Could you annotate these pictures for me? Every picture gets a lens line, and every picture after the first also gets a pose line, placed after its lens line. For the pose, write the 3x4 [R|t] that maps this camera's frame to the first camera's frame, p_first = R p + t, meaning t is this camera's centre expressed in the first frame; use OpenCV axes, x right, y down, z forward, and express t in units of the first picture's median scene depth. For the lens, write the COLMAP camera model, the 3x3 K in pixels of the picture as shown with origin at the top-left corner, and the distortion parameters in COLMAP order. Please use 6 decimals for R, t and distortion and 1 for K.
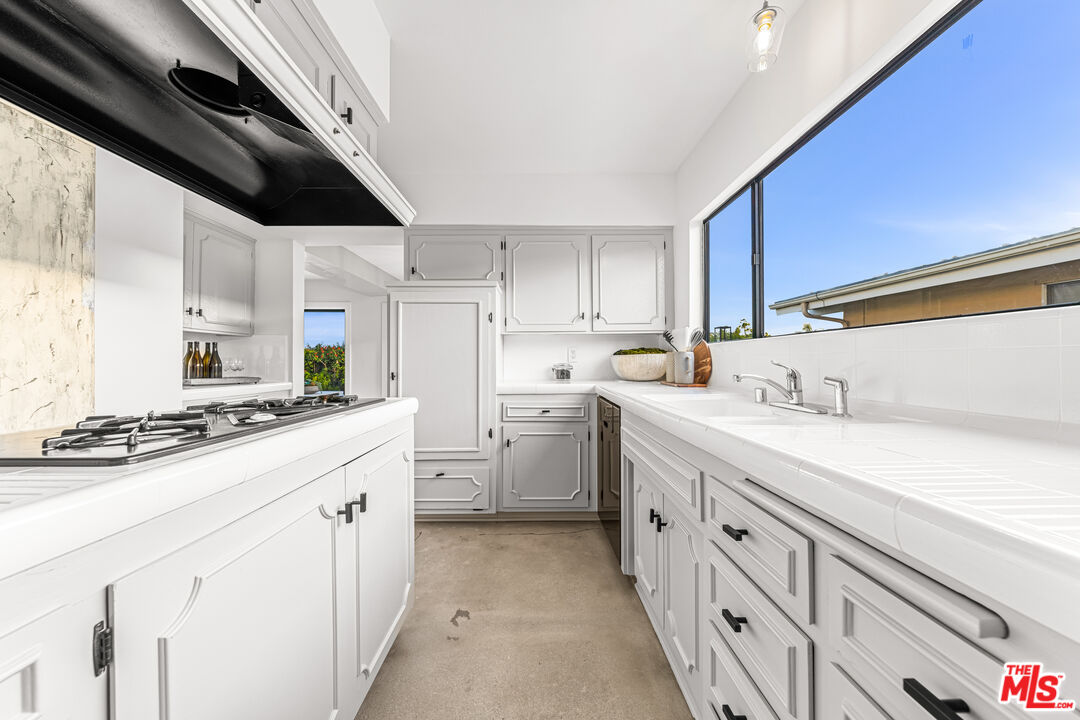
lens RADIAL K [[365.2, 0, 539.5], [0, 365.2, 362.7], [0, 0, 1]] dist [-0.000297, 0.000002]
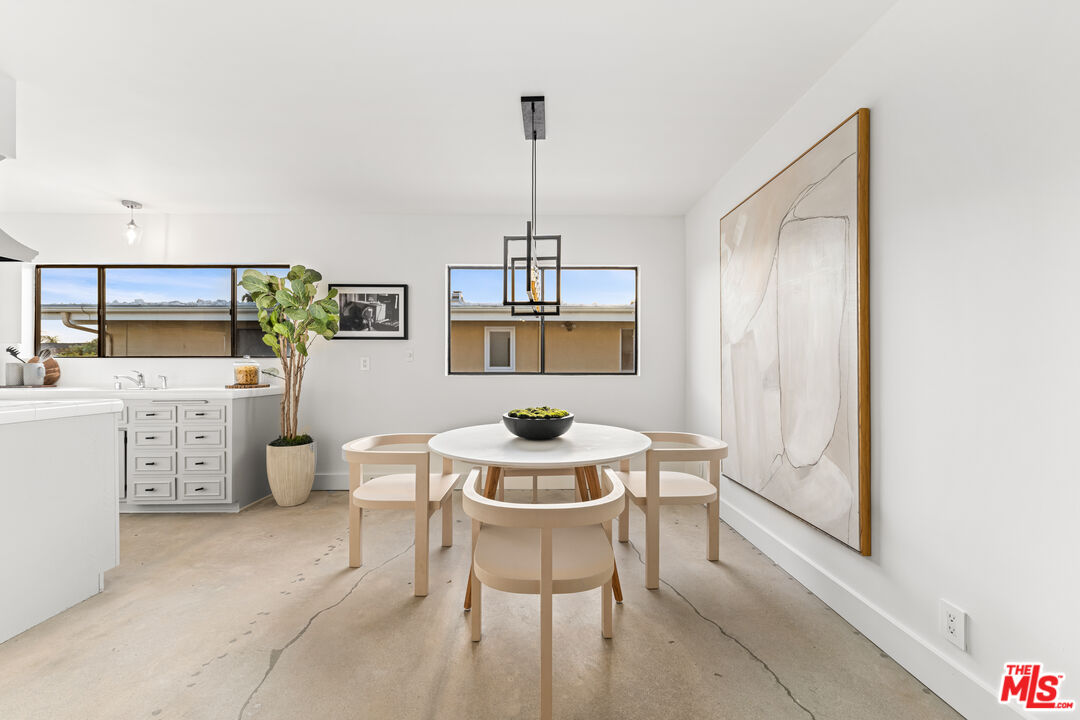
lens RADIAL K [[365.2, 0, 539.5], [0, 365.2, 362.7], [0, 0, 1]] dist [-0.000297, 0.000002]
pose [[-0.030268, 0.023356, 0.999269, -1.134994], [0.005621, 0.999715, -0.023196, 0.013140], [-0.999526, 0.004915, -0.030390, -0.983003]]
